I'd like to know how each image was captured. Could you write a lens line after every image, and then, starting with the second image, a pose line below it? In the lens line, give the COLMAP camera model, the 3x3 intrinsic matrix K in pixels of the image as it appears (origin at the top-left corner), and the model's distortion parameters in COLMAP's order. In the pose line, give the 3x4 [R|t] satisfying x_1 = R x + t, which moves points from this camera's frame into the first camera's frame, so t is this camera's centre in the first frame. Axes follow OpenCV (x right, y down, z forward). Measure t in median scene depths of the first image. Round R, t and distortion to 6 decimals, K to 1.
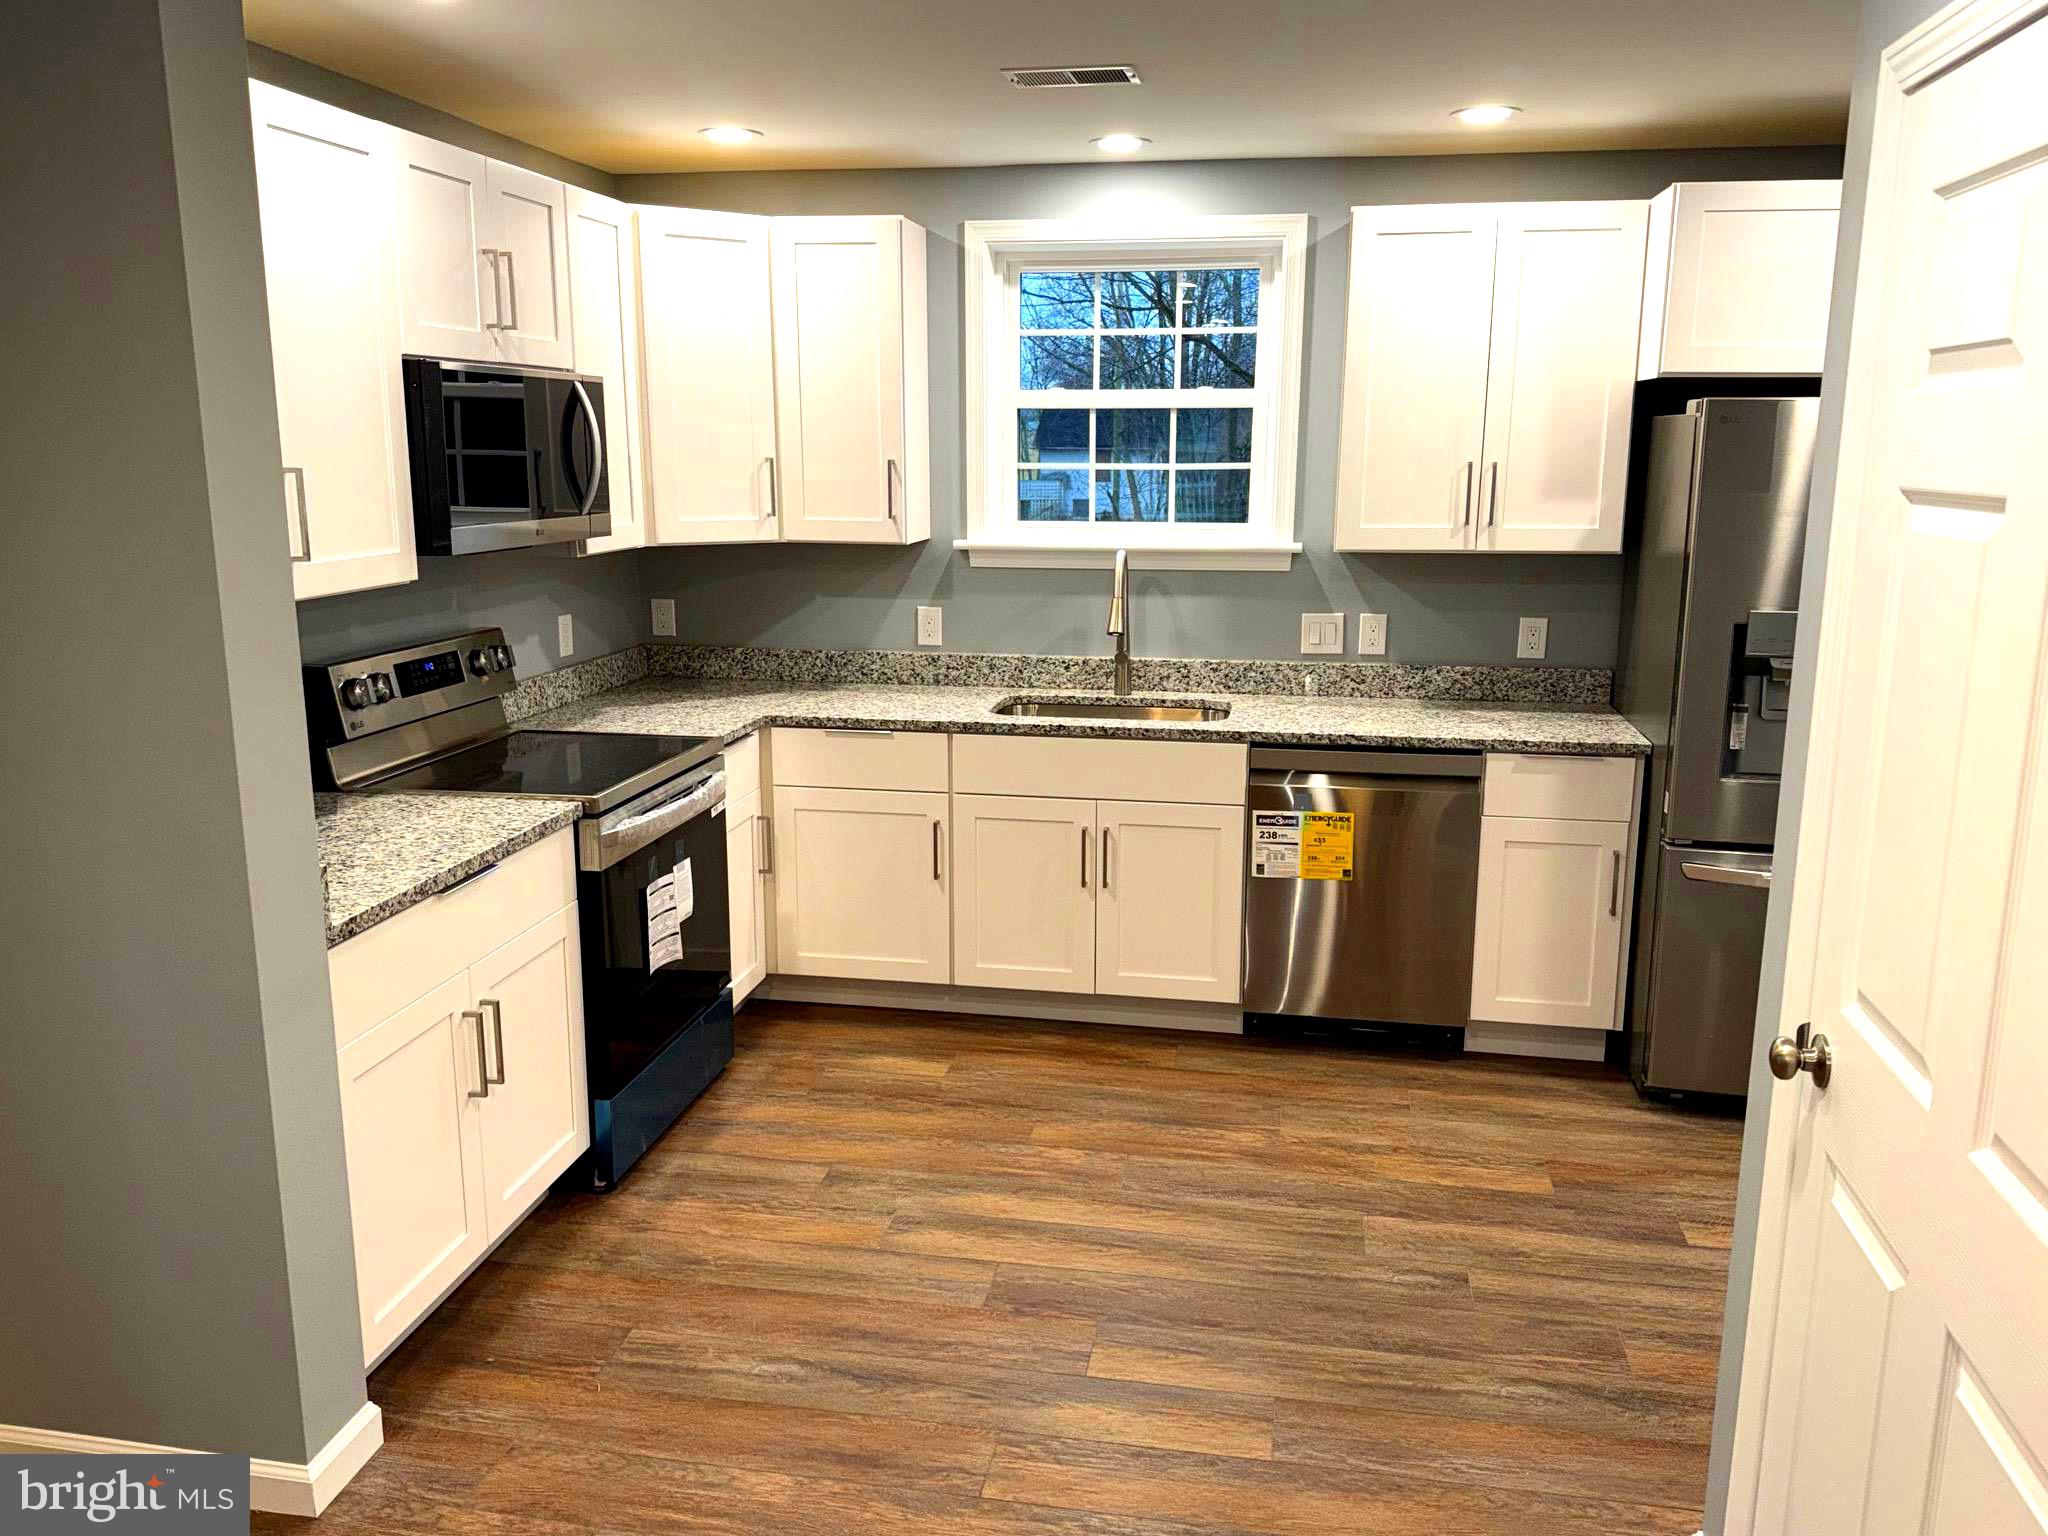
lens RADIAL K [[1582.3, 0, 1027.7], [0, 1582.3, 760.6], [0, 0, 1]] dist [0.055925, -0.018183]
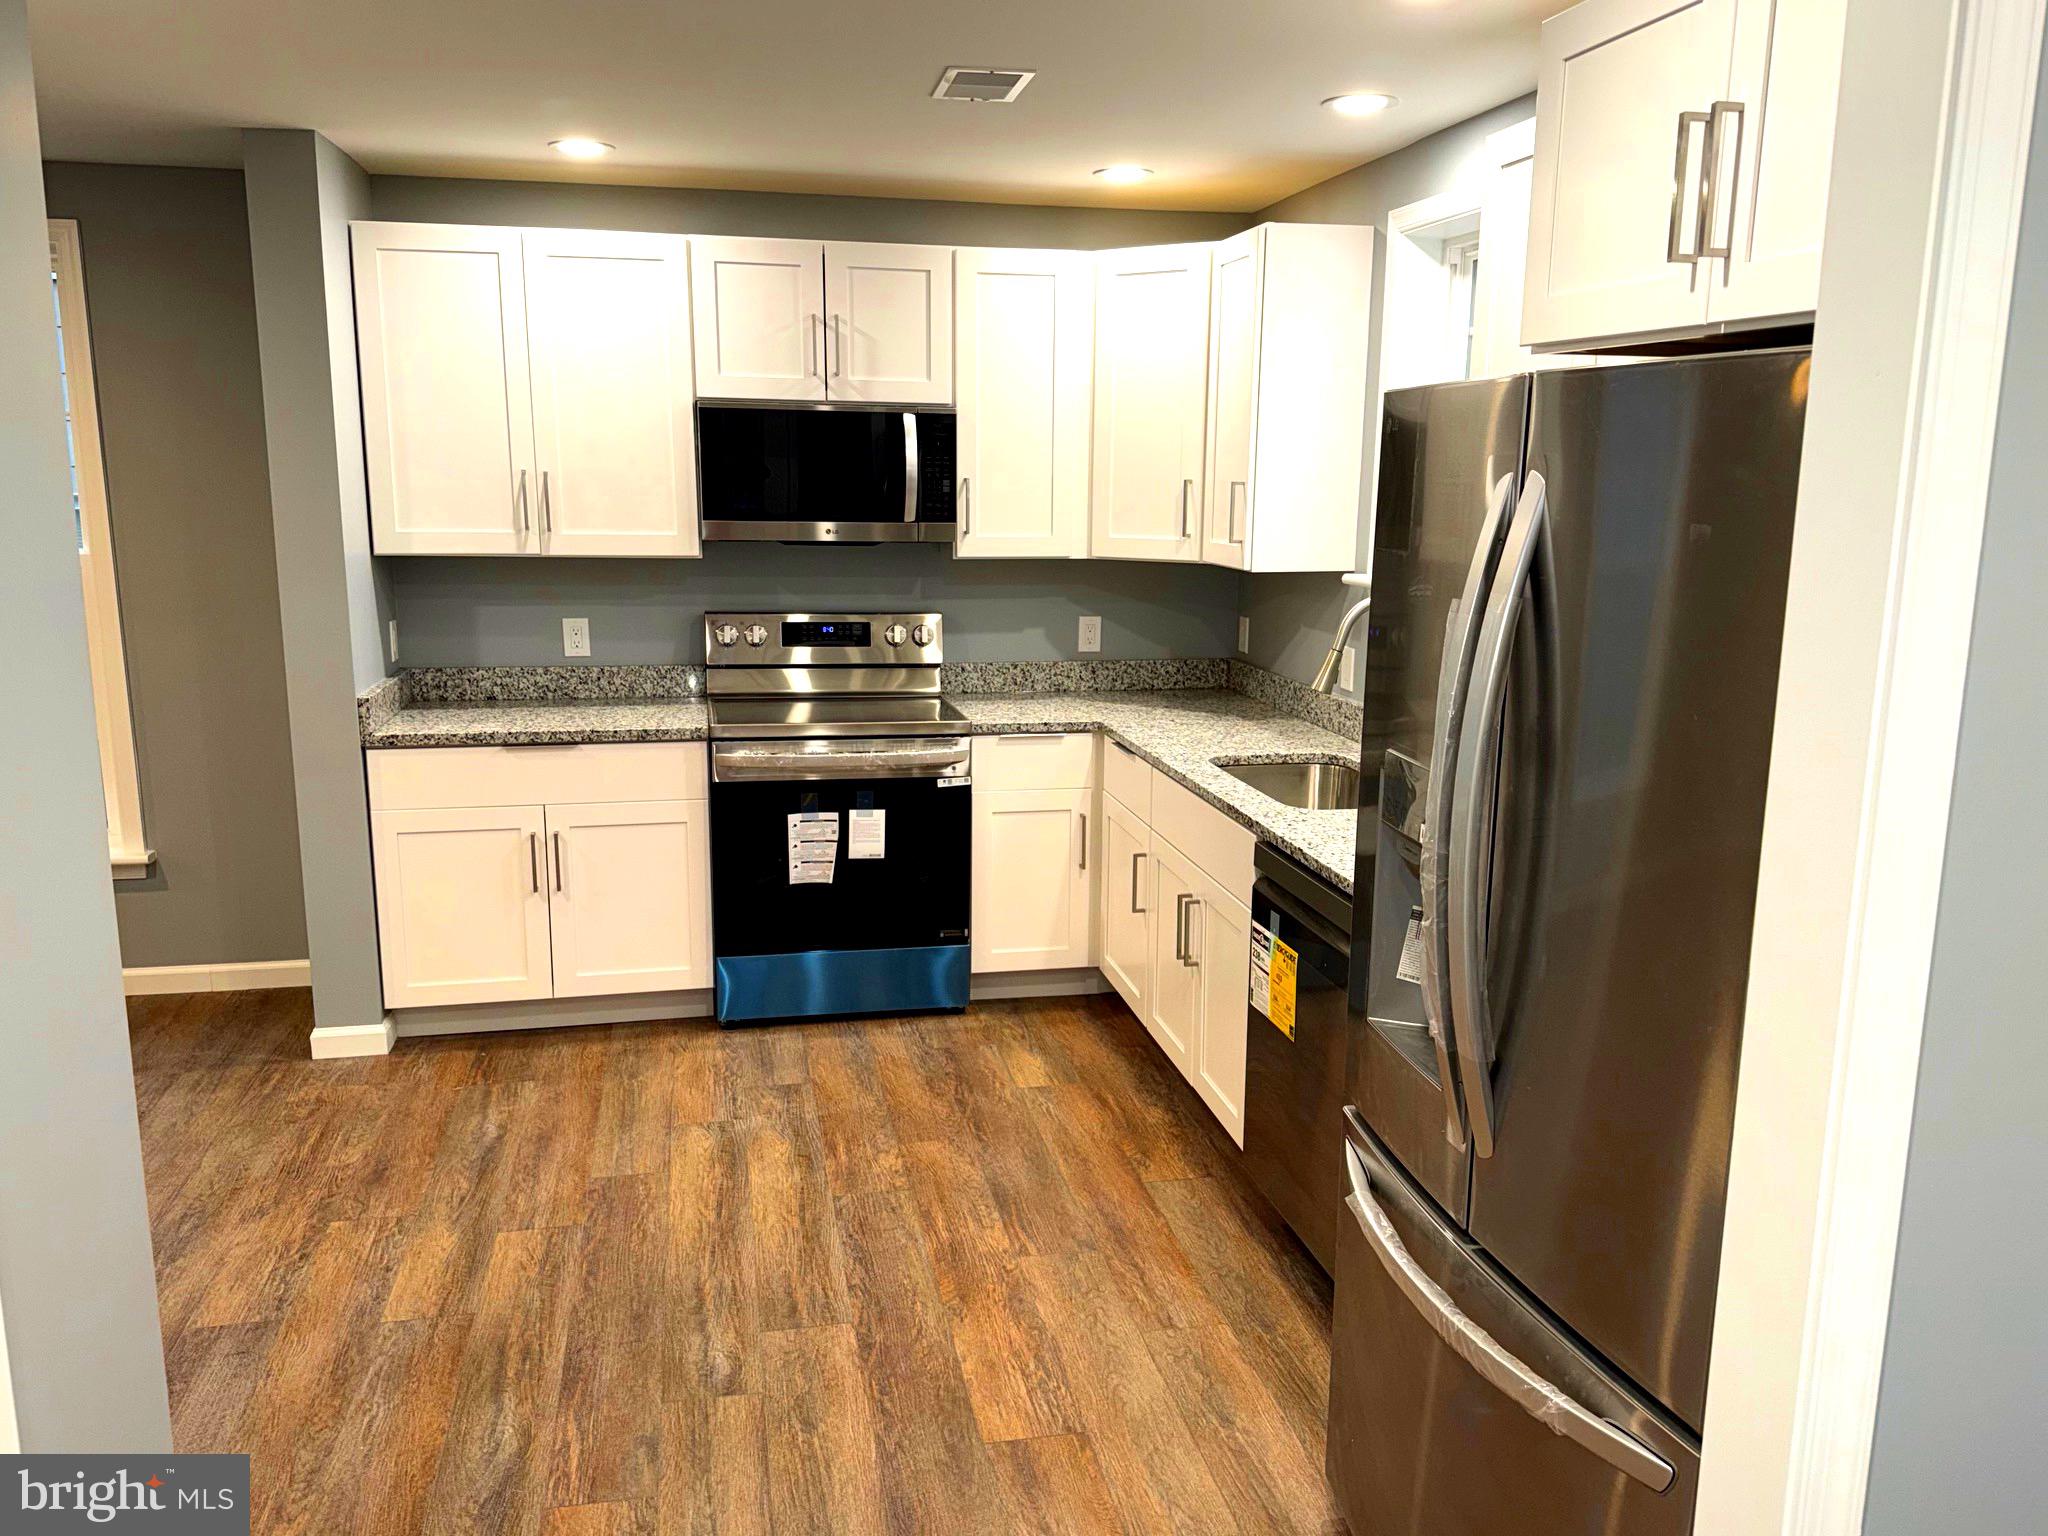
lens RADIAL K [[1582.3, 0, 1020.5], [0, 1582.3, 774.2], [0, 0, 1]] dist [0.055925, -0.018183]
pose [[0.362861, 0.175131, -0.915238, 0.990449], [-0.192414, 0.975095, 0.110299, -0.126719], [0.911761, 0.136081, 0.387522, 0.692074]]
